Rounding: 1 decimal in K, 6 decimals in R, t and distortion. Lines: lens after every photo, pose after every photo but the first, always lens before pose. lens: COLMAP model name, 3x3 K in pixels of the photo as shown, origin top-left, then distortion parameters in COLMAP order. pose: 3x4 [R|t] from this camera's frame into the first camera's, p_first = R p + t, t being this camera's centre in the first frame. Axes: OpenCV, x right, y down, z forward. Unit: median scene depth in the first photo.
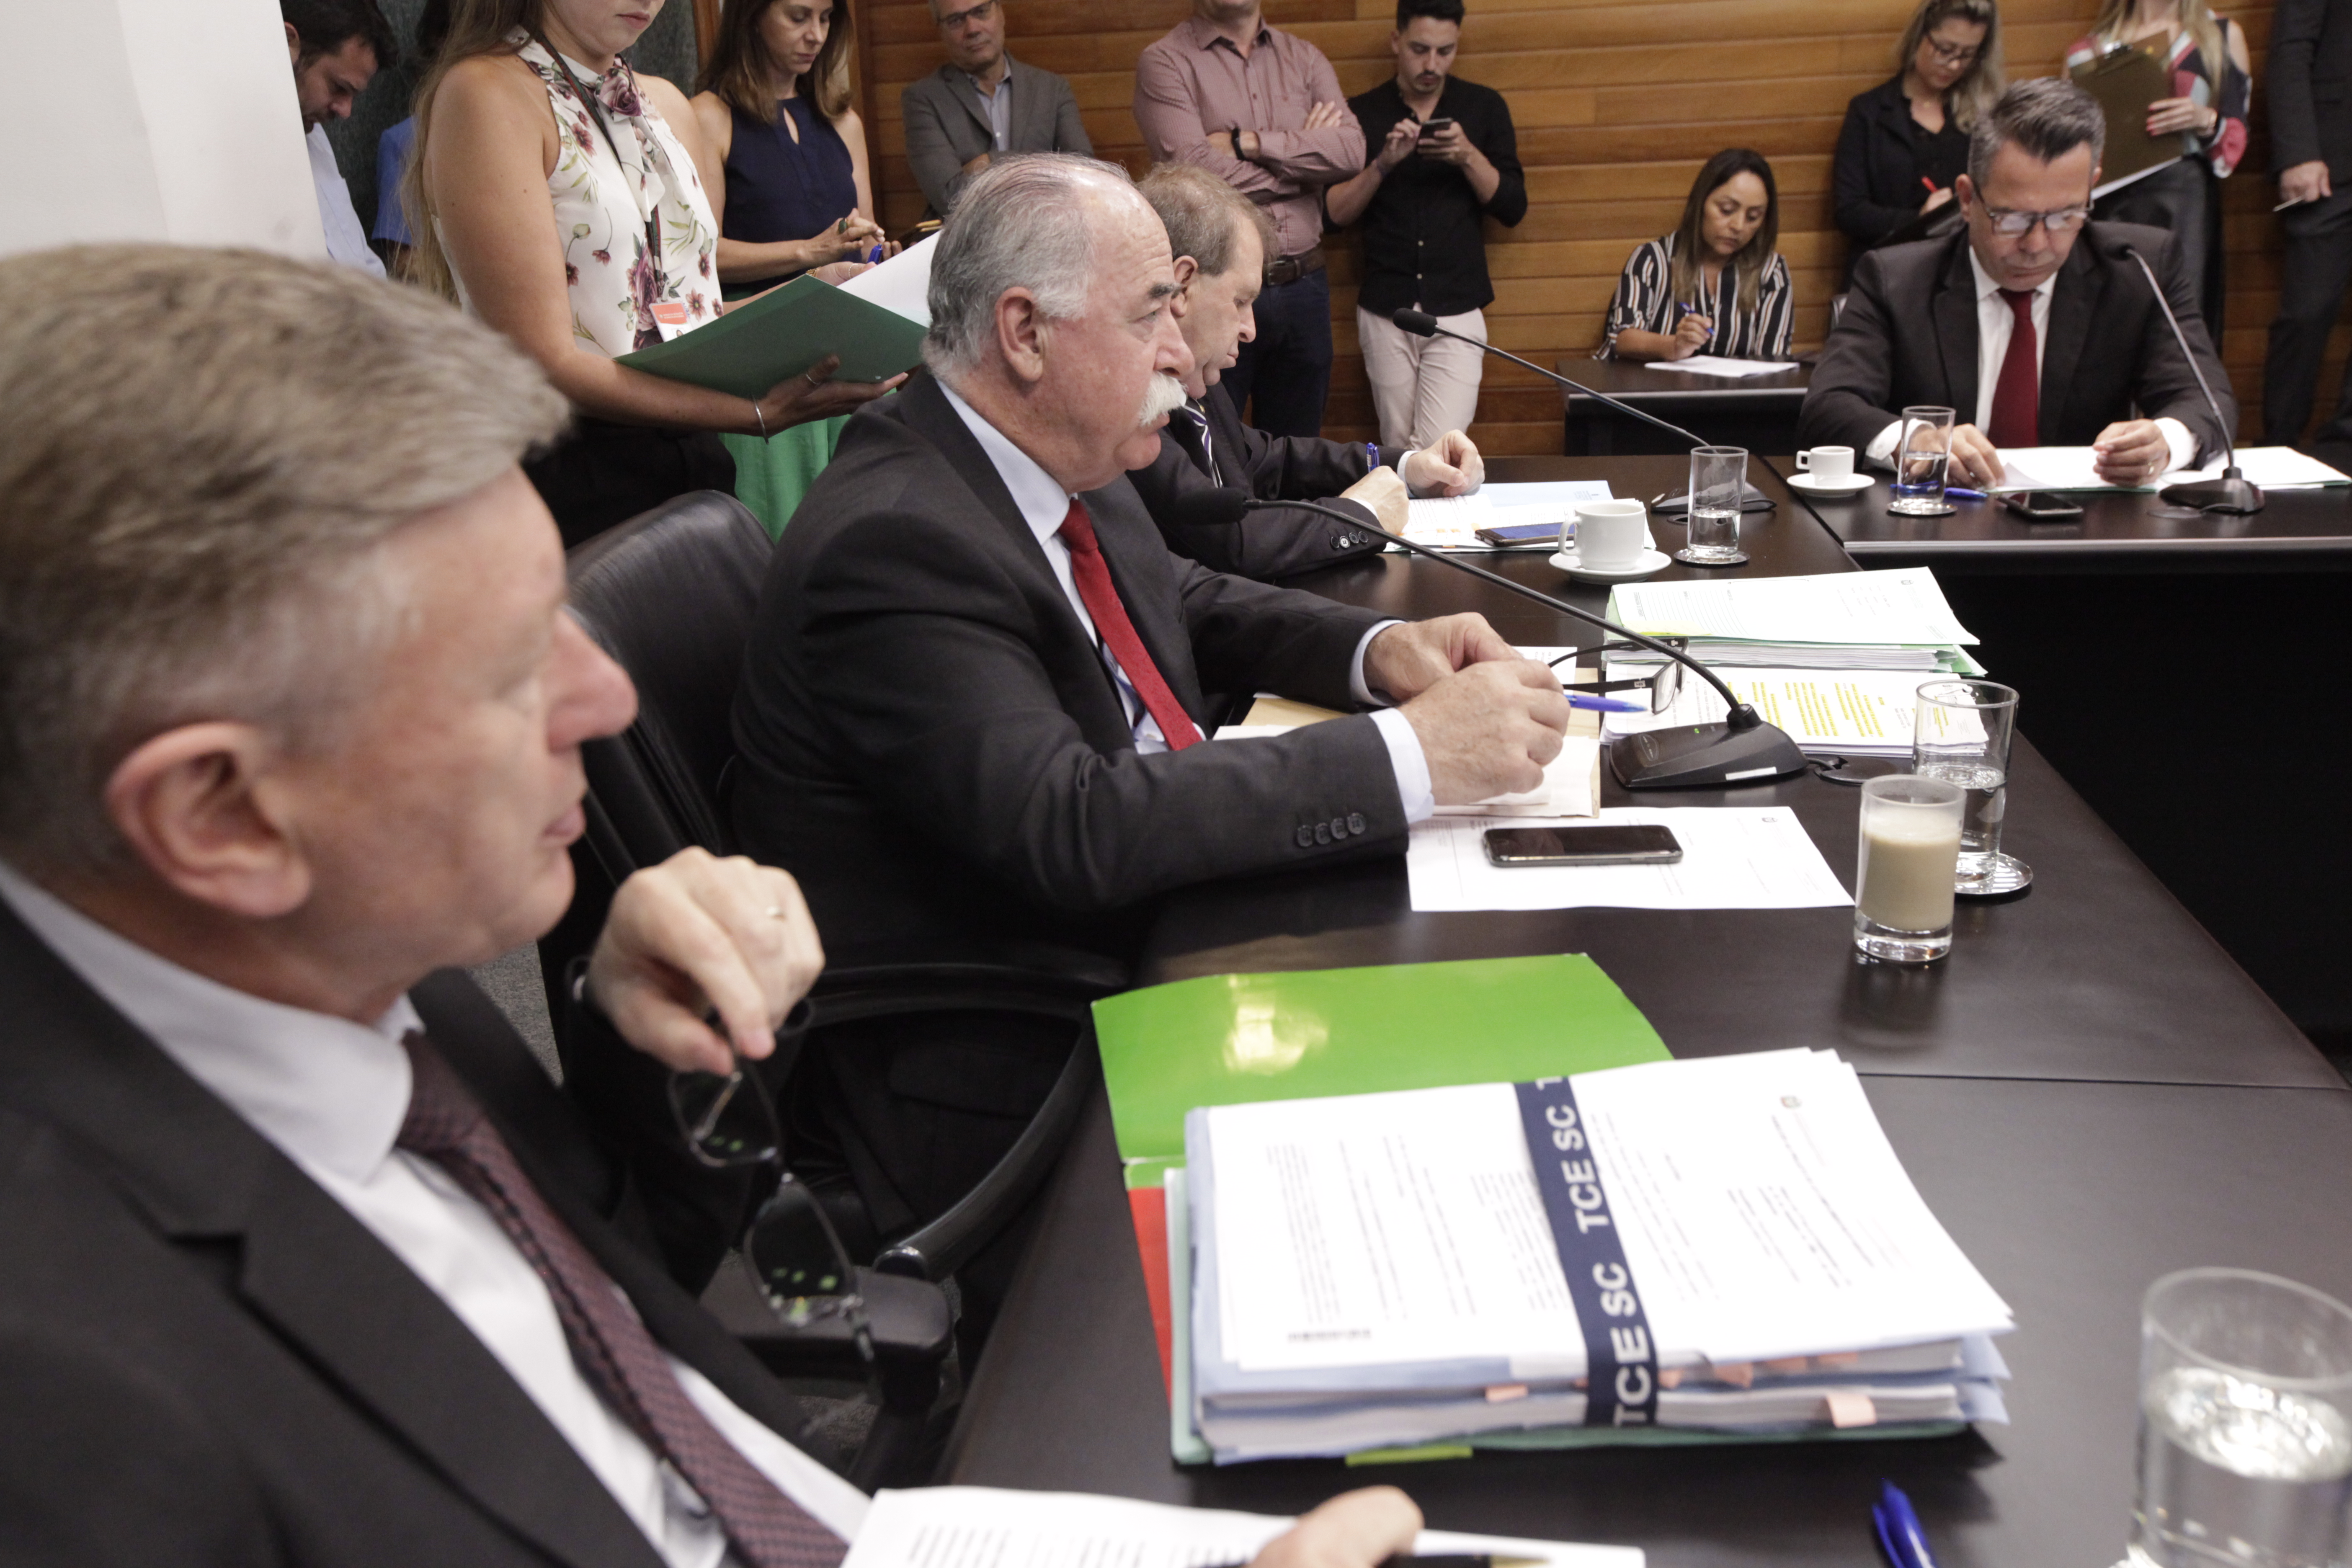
lens RADIAL K [[2069.9, 0, 1181.9], [0, 2069.9, 797.1], [0, 0, 1]] dist [0.017414, 0.012761]
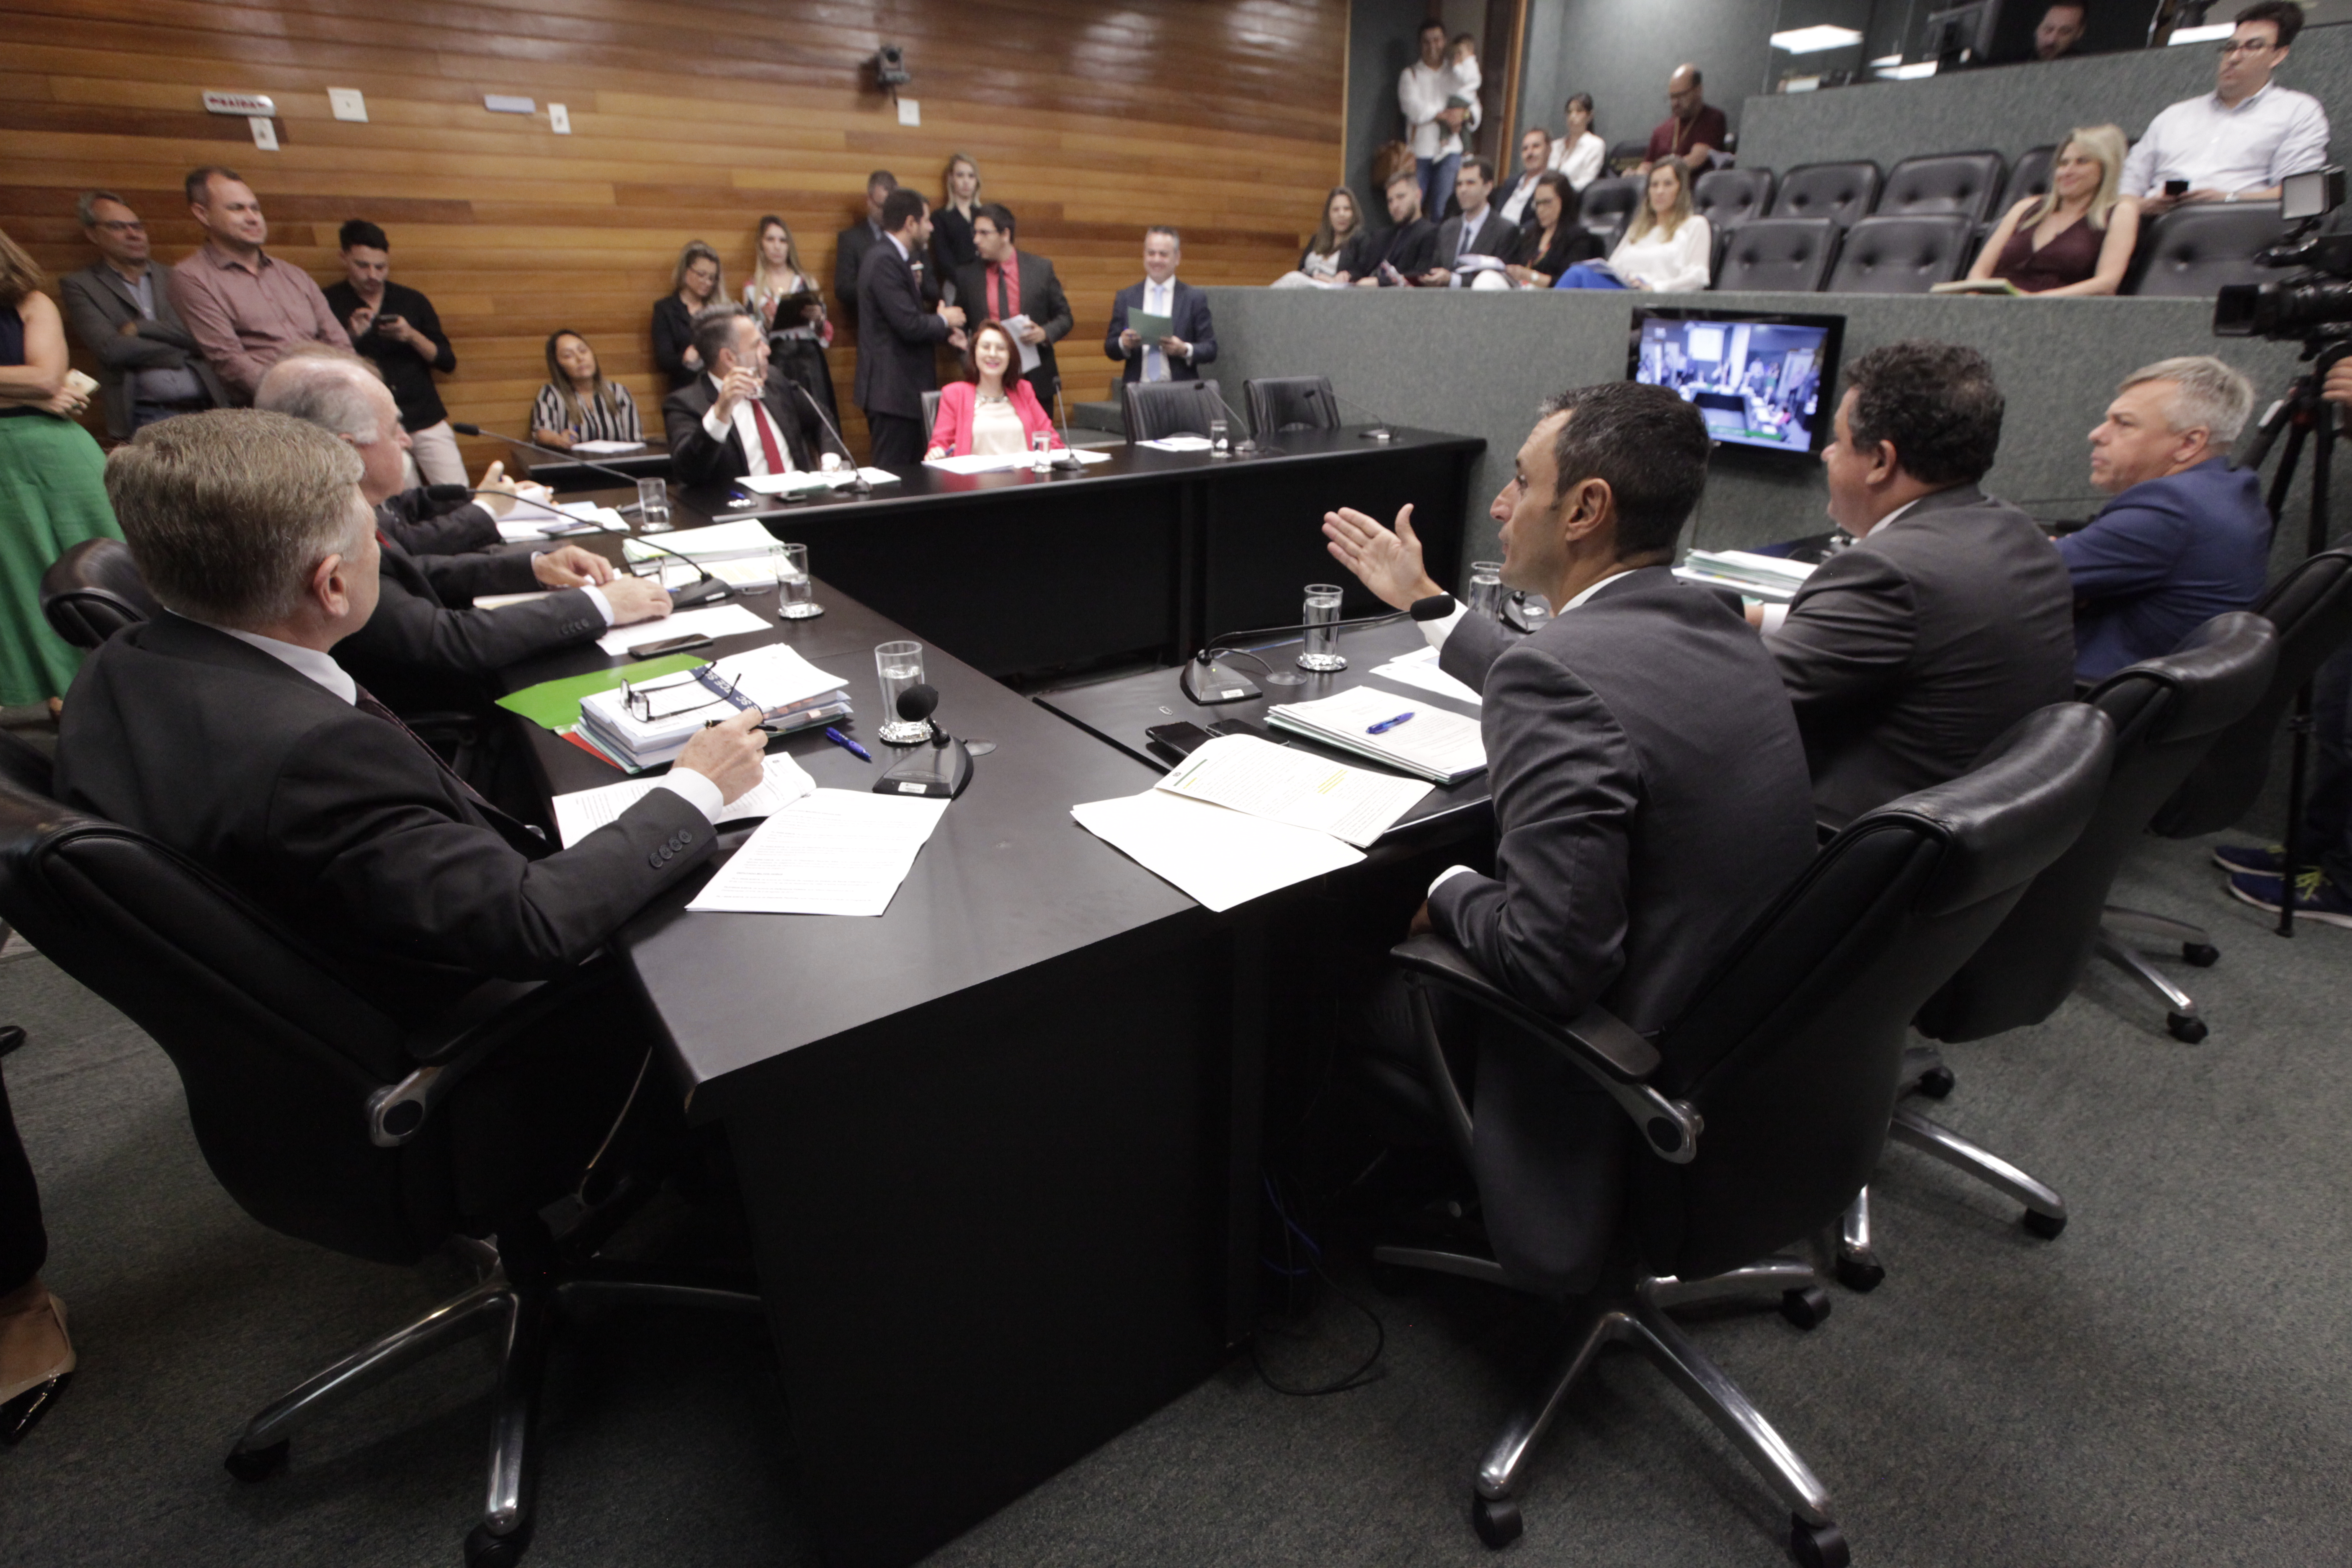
lens RADIAL K [[1134.2, 0, 1156.5], [0, 1134.2, 808.8], [0, 0, 1]] dist [-0.029489, 0.010210]
pose [[0.756999, -0.246835, 0.605000, -0.070270], [0.179367, 0.968834, 0.170845, 0.031388], [-0.628315, -0.020812, 0.777681, -0.141778]]
